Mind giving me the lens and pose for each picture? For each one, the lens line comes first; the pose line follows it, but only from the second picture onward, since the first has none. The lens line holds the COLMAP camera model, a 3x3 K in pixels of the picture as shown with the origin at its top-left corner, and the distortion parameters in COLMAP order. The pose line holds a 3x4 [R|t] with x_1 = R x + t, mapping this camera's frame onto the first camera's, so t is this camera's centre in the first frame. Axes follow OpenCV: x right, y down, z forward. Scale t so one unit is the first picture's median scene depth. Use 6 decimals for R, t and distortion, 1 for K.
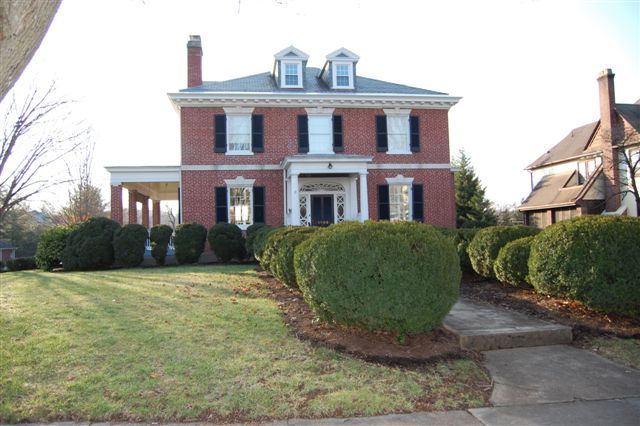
lens RADIAL K [[507.2, 0, 305.3], [0, 507.2, 231.0], [0, 0, 1]] dist [-0.078564, -0.003864]
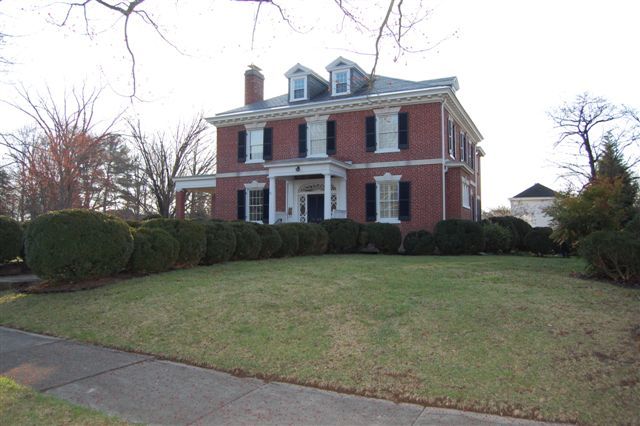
lens RADIAL K [[507.2, 0, 317.7], [0, 507.2, 212.5], [0, 0, 1]] dist [-0.078564, -0.003864]
pose [[0.835487, -0.001094, -0.549509, 0.631317], [-0.009211, 0.999830, -0.015995, -0.014271], [0.549432, 0.018425, 0.835335, 0.077736]]
